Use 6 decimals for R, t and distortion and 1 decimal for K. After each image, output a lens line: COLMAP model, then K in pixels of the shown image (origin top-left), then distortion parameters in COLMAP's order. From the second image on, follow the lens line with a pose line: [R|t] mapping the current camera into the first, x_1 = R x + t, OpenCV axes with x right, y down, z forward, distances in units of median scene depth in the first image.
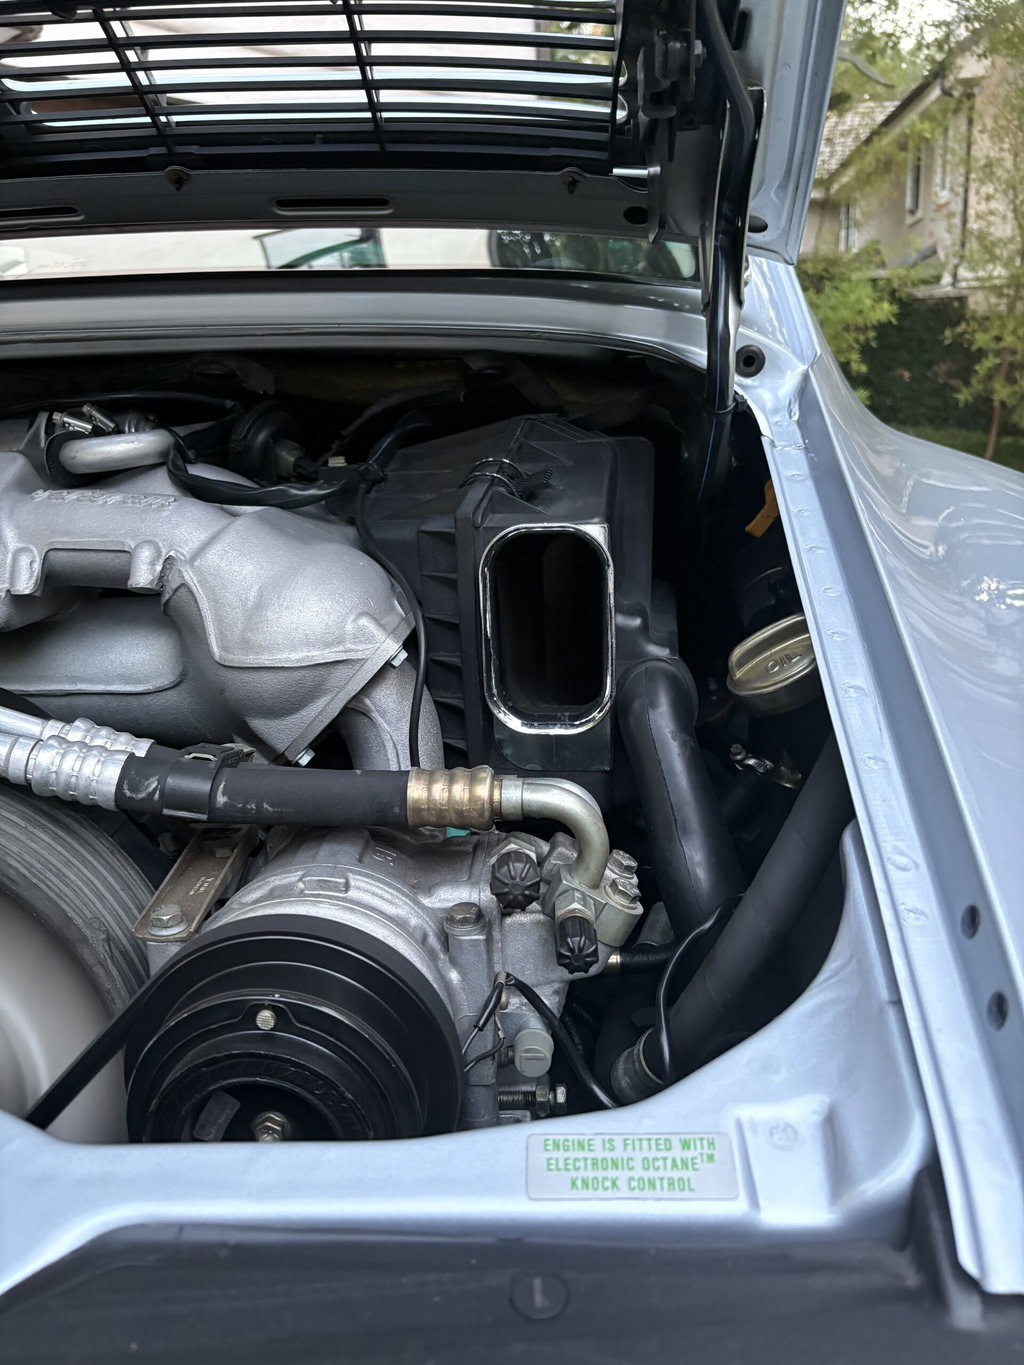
lens RADIAL K [[1025.7, 0, 512.0], [0, 1025.7, 682.5], [0, 0, 1]] dist [-0.002290, 0.004796]
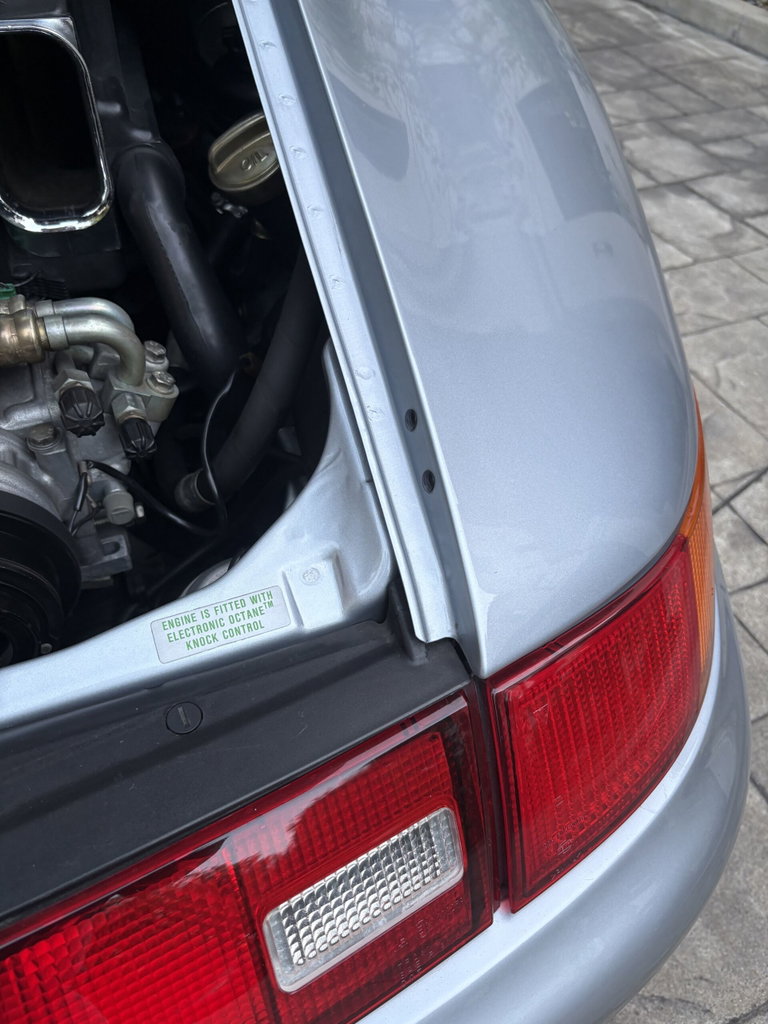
lens RADIAL K [[779.1, 0, 387.8], [0, 779.1, 476.3], [0, 0, 1]] dist [-0.008847, -0.013002]
pose [[0.901351, -0.248937, 0.354397, -0.014526], [0.019991, 0.841341, 0.540134, -0.235573], [-0.432628, -0.479766, 0.763320, 0.058621]]
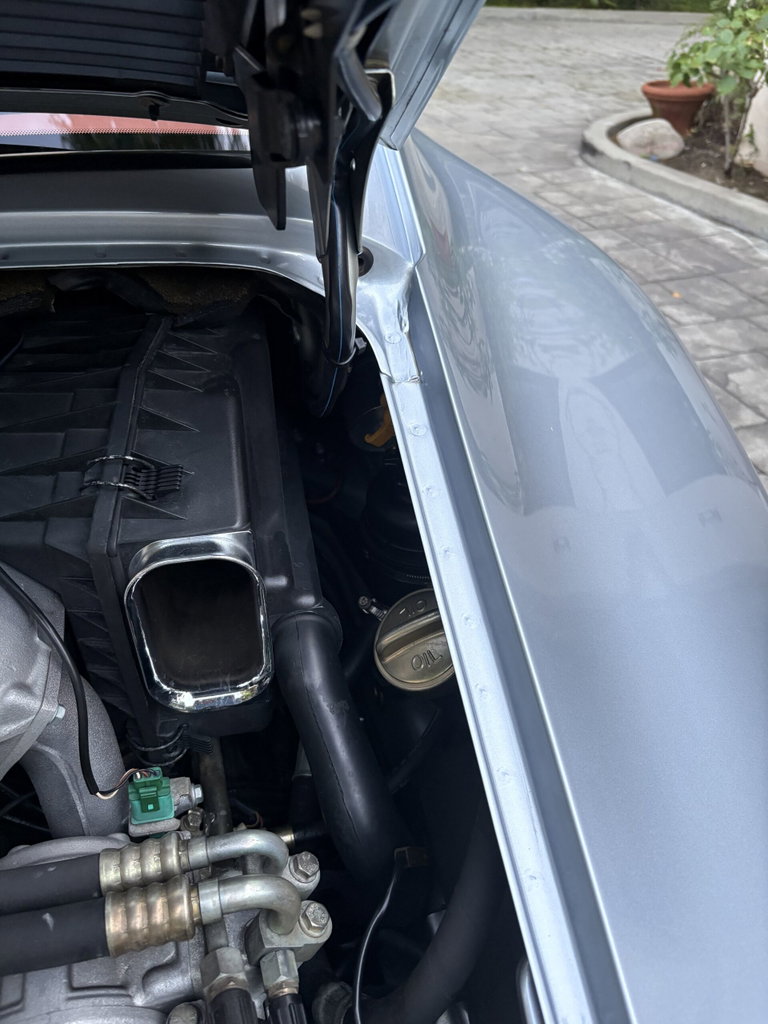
lens RADIAL K [[769.4, 0, 384.0], [0, 769.4, 512.0], [0, 0, 1]] dist [-0.002290, 0.004796]
pose [[0.944720, -0.158076, 0.287256, 0.005428], [0.037148, 0.922069, 0.385239, -0.578974], [-0.325767, -0.353272, 0.876969, 0.390259]]
